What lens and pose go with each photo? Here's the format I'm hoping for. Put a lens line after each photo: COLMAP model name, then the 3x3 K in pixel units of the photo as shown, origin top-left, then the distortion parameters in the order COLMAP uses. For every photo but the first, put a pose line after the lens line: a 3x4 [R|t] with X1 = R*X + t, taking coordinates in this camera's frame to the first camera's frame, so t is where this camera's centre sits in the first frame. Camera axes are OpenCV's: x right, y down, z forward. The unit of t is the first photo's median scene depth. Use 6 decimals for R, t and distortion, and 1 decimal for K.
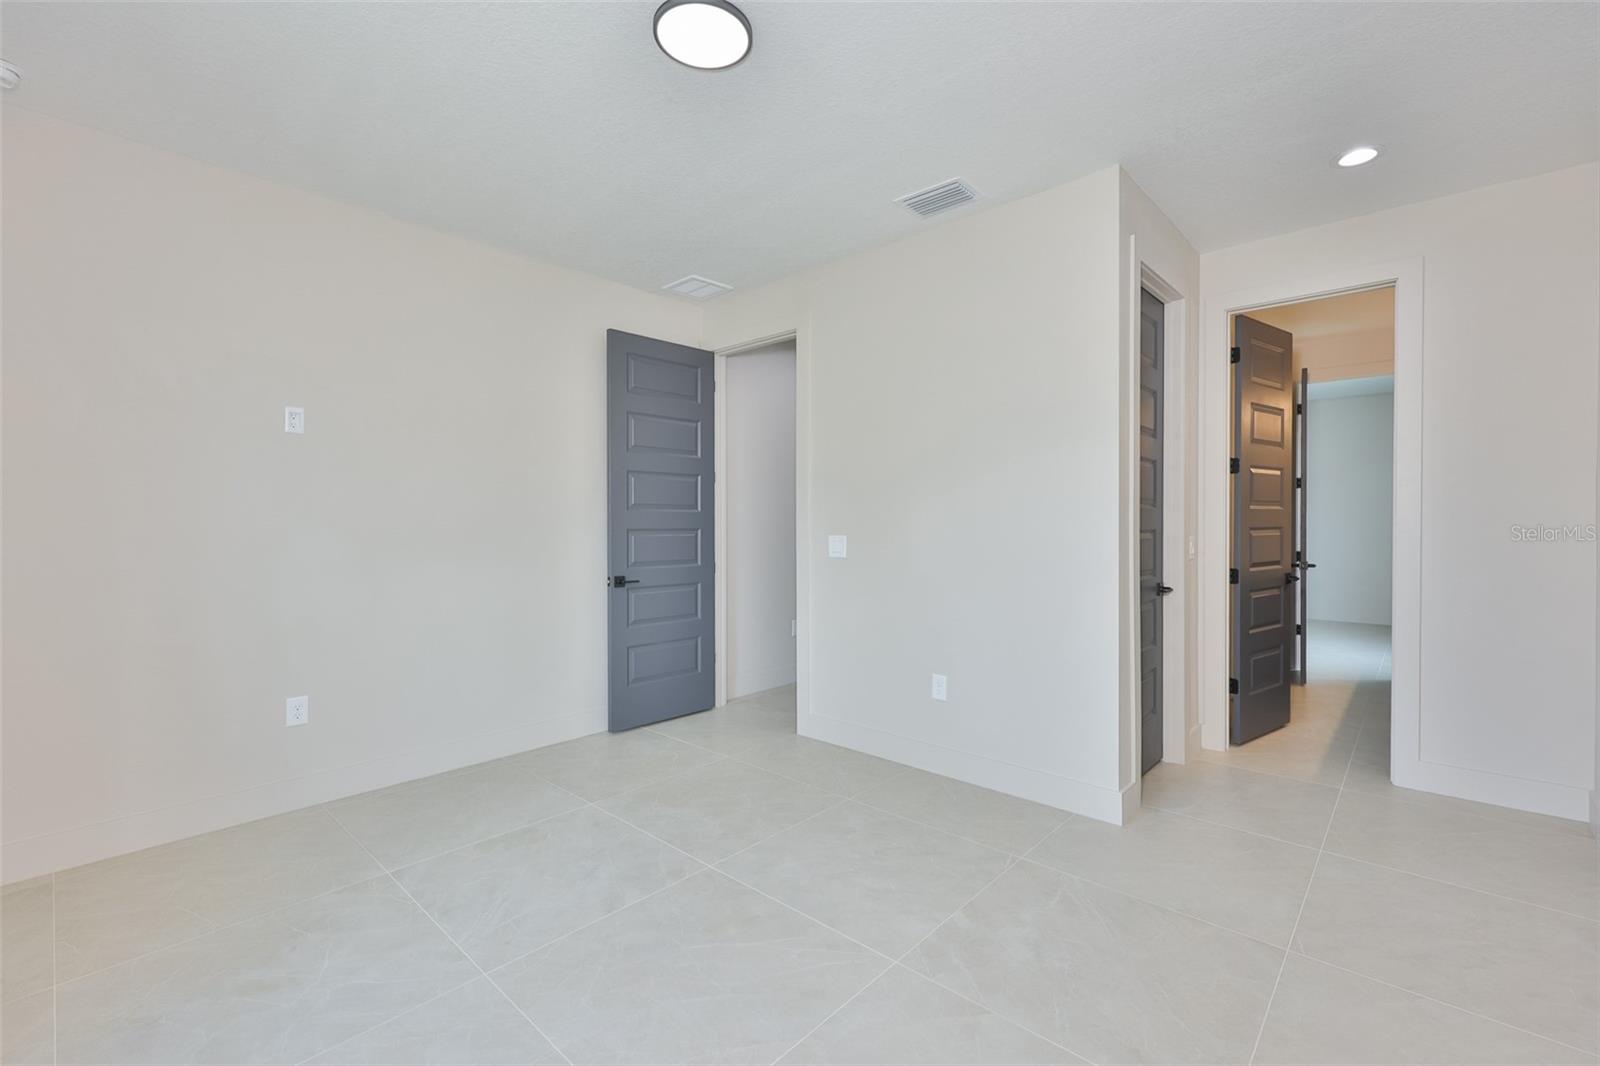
lens RADIAL K [[683.3, 0, 800.0], [0, 683.3, 533.0], [0, 0, 1]] dist [0.000463, 0.000083]
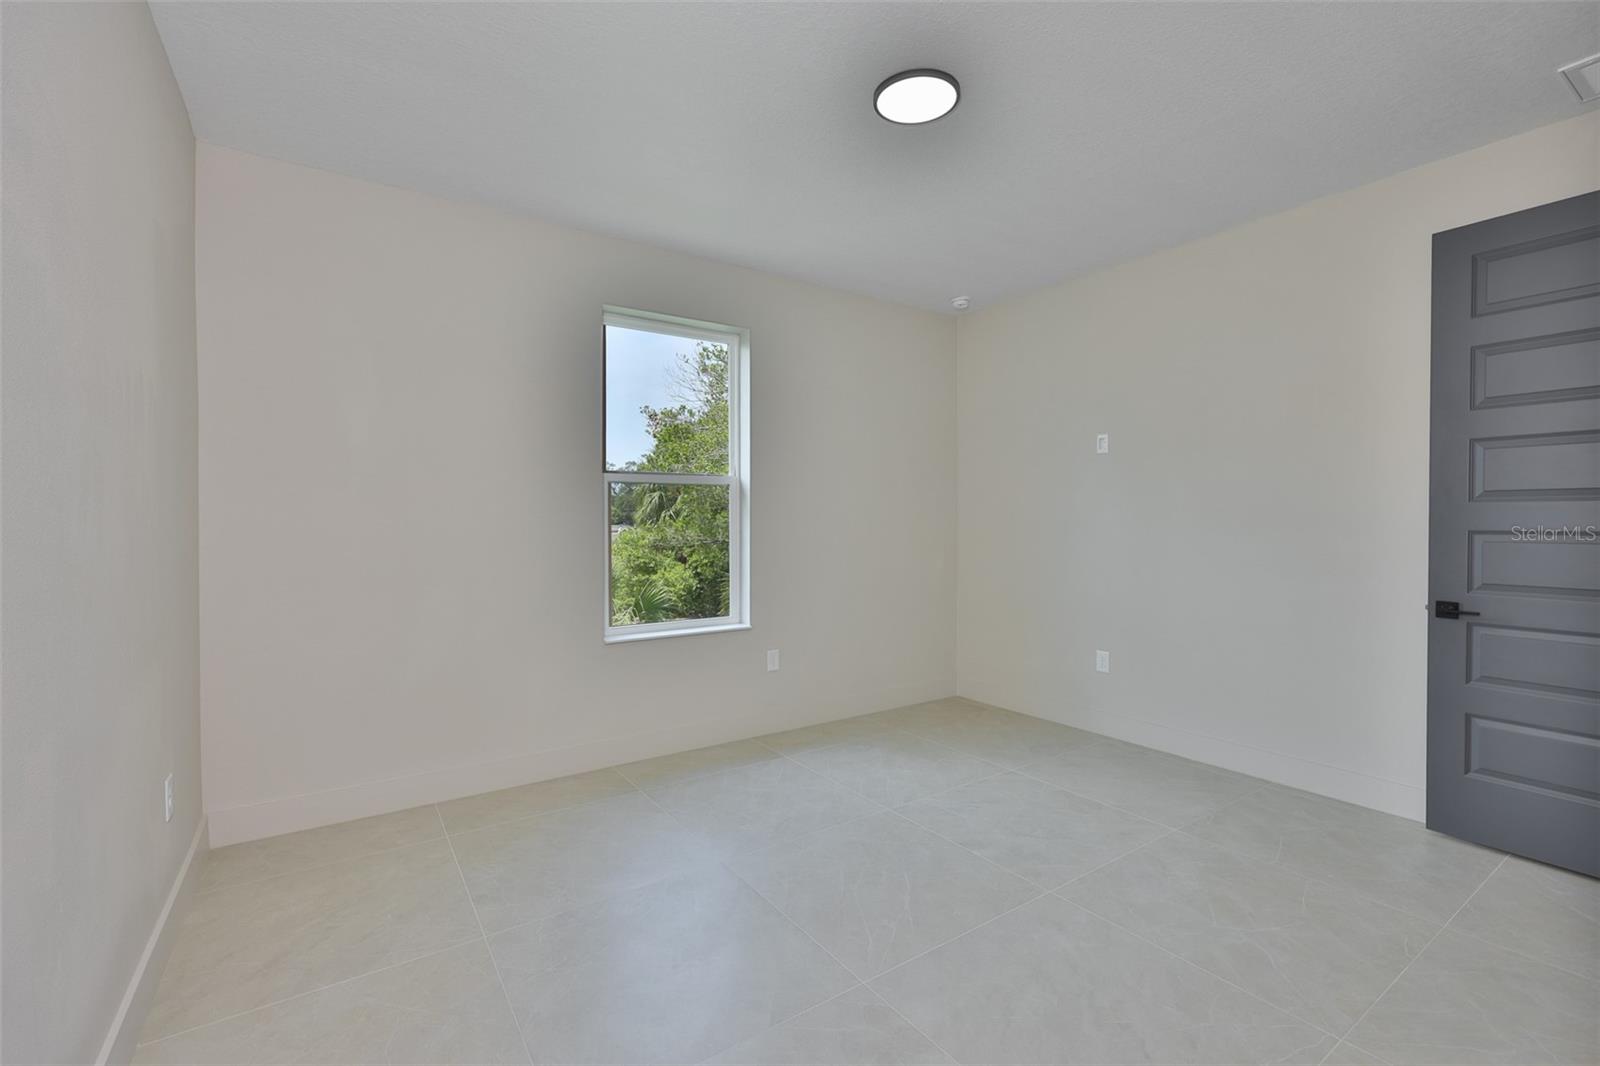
lens RADIAL K [[683.3, 0, 800.0], [0, 683.3, 533.0], [0, 0, 1]] dist [0.000463, 0.000083]
pose [[-0.215204, 0.024783, -0.976255, 0.519912], [-0.008799, 0.999588, 0.027315, -0.016893], [0.976529, 0.014468, -0.214897, 0.528635]]
